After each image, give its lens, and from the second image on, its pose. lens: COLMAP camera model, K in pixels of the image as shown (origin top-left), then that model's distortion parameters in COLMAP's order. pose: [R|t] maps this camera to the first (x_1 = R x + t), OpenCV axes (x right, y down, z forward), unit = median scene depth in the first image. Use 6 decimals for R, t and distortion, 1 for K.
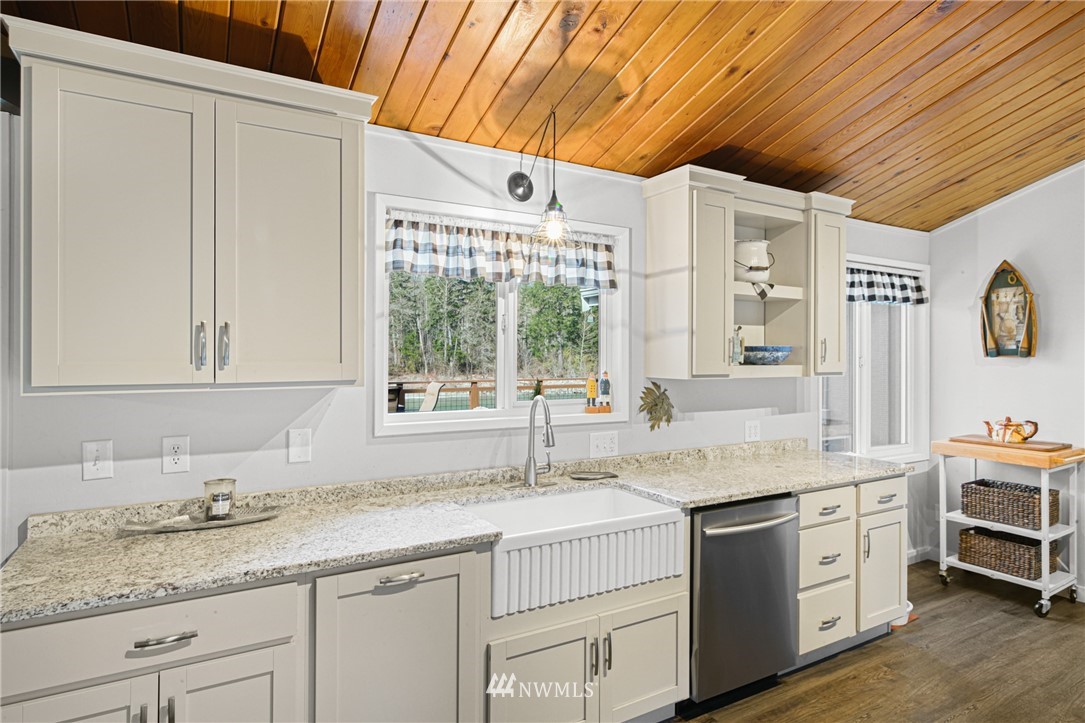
lens RADIAL K [[600.1, 0, 534.6], [0, 600.1, 351.6], [0, 0, 1]] dist [-0.000143, 0.000474]
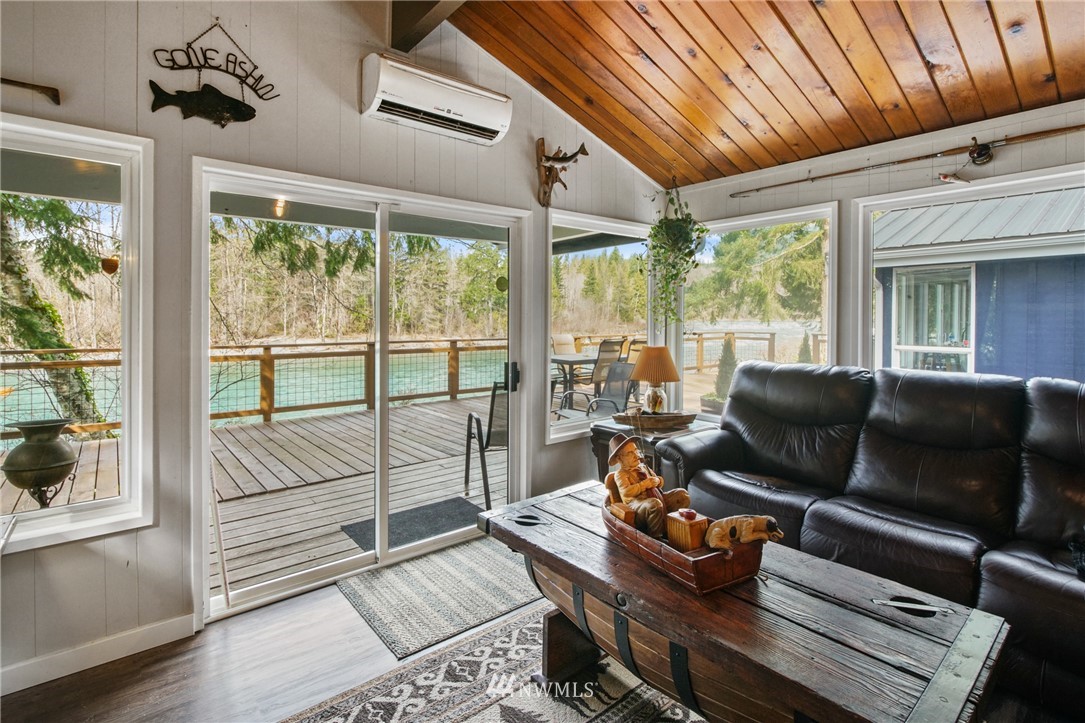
lens RADIAL K [[513.4, 0, 518.9], [0, 513.4, 320.1], [0, 0, 1]] dist [-0.004991, 0.000018]
pose [[0.989421, -0.000487, 0.145074, -1.537737], [-0.000959, 0.999951, 0.009903, 0.033588], [-0.145071, -0.009938, 0.989371, 0.158862]]
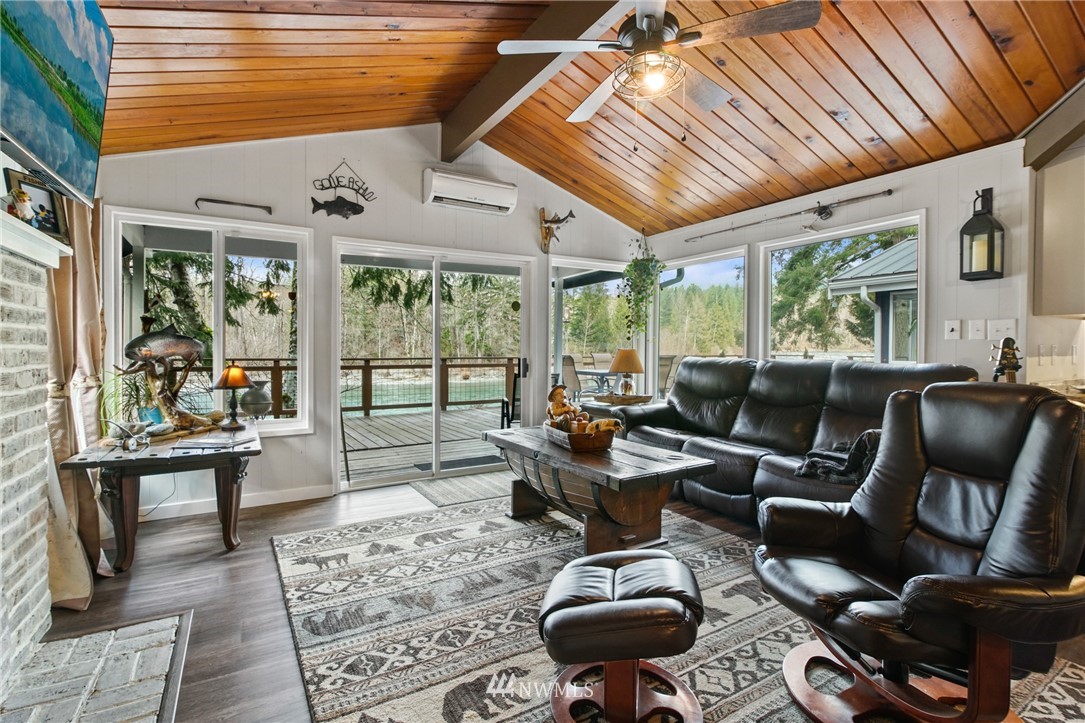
lens RADIAL K [[498.5, 0, 524.1], [0, 498.5, 354.8], [0, 0, 1]] dist [-0.004328, 0.000919]
pose [[1.000000, 0.000088, -0.000003, -1.400103], [-0.000088, 0.999855, 0.017034, 0.092090], [0.000005, -0.017034, 0.999855, -0.319435]]
